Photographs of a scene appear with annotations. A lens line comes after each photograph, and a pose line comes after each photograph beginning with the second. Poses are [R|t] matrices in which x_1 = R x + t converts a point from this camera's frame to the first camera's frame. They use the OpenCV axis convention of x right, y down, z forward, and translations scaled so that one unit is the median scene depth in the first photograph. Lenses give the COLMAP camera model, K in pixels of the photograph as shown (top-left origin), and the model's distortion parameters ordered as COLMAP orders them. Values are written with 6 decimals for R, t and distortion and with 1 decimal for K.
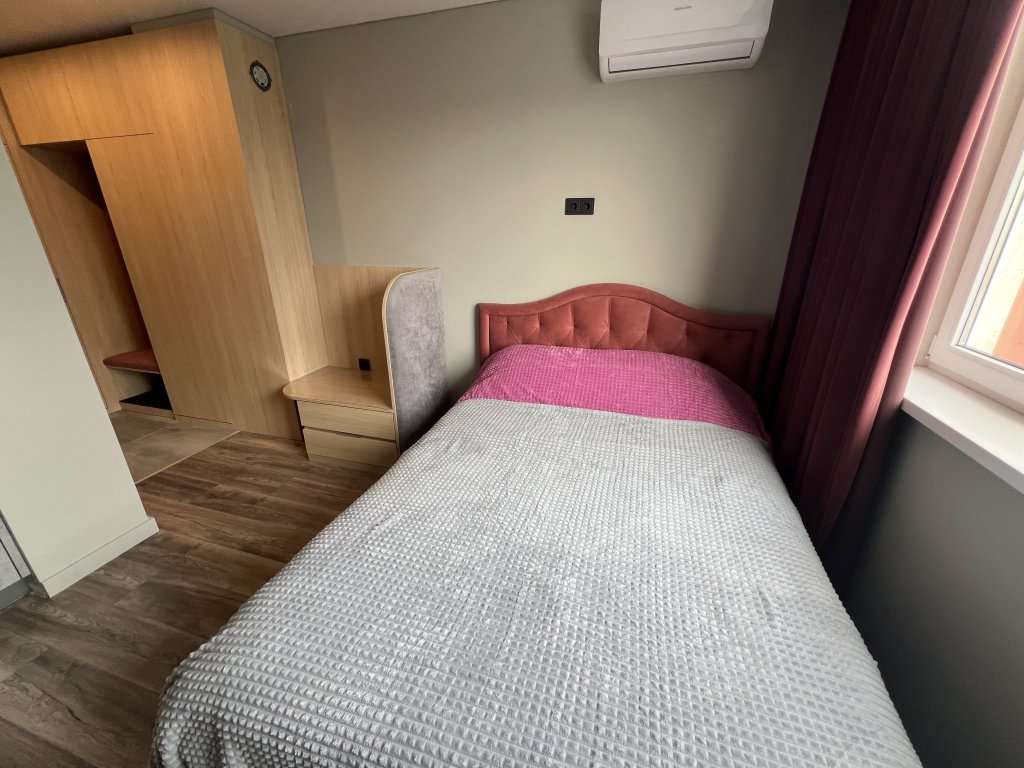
lens RADIAL K [[409.5, 0, 512.2], [0, 409.5, 382.7], [0, 0, 1]] dist [-0.003723, 0.000811]
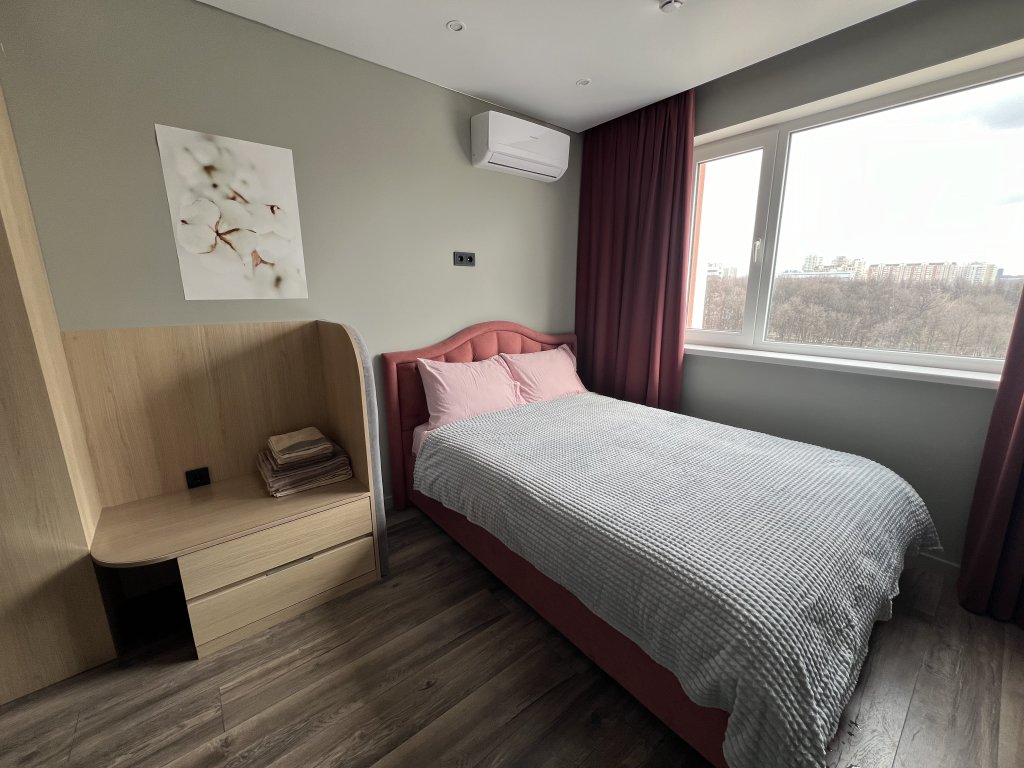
lens RADIAL K [[409.5, 0, 514.6], [0, 409.5, 382.3], [0, 0, 1]] dist [-0.003723, 0.000811]
pose [[0.552572, -0.180288, 0.813733, -0.727626], [0.294841, 0.955477, 0.011478, -0.060655], [-0.779573, 0.233579, 0.581126, 0.270540]]
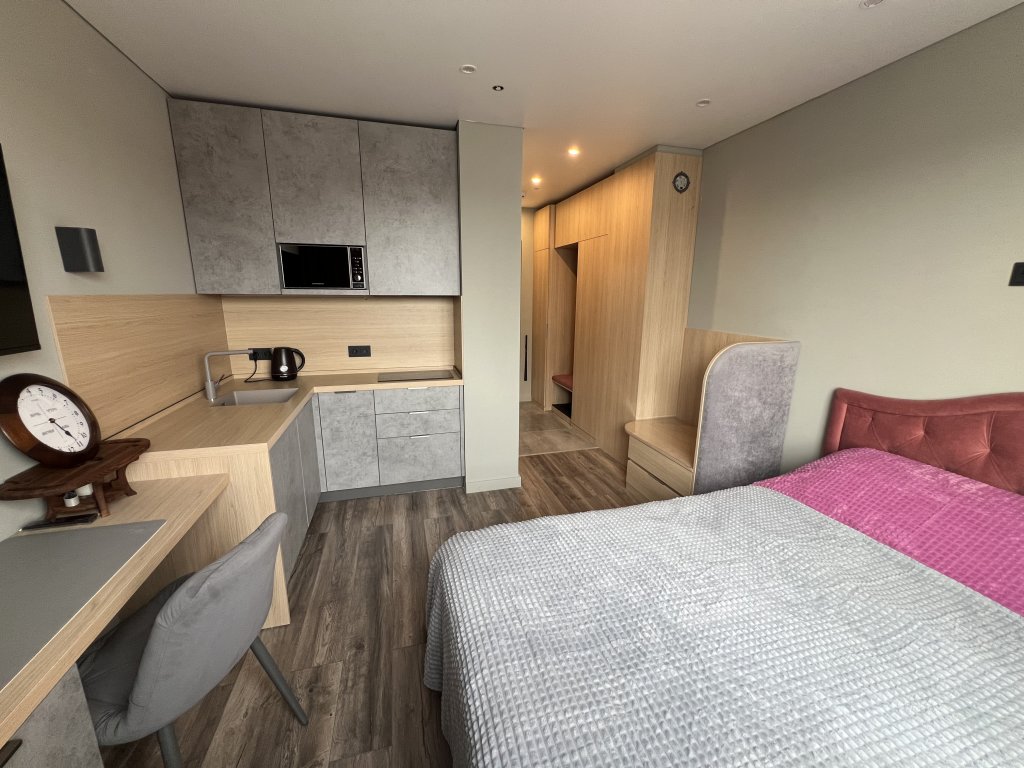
lens RADIAL K [[409.5, 0, 513.9], [0, 409.5, 382.4], [0, 0, 1]] dist [-0.003723, 0.000811]
pose [[0.542056, 0.187657, -0.819121, 0.255475], [-0.305005, 0.952211, 0.016309, -0.019880], [0.783037, 0.240996, 0.573388, 0.013295]]
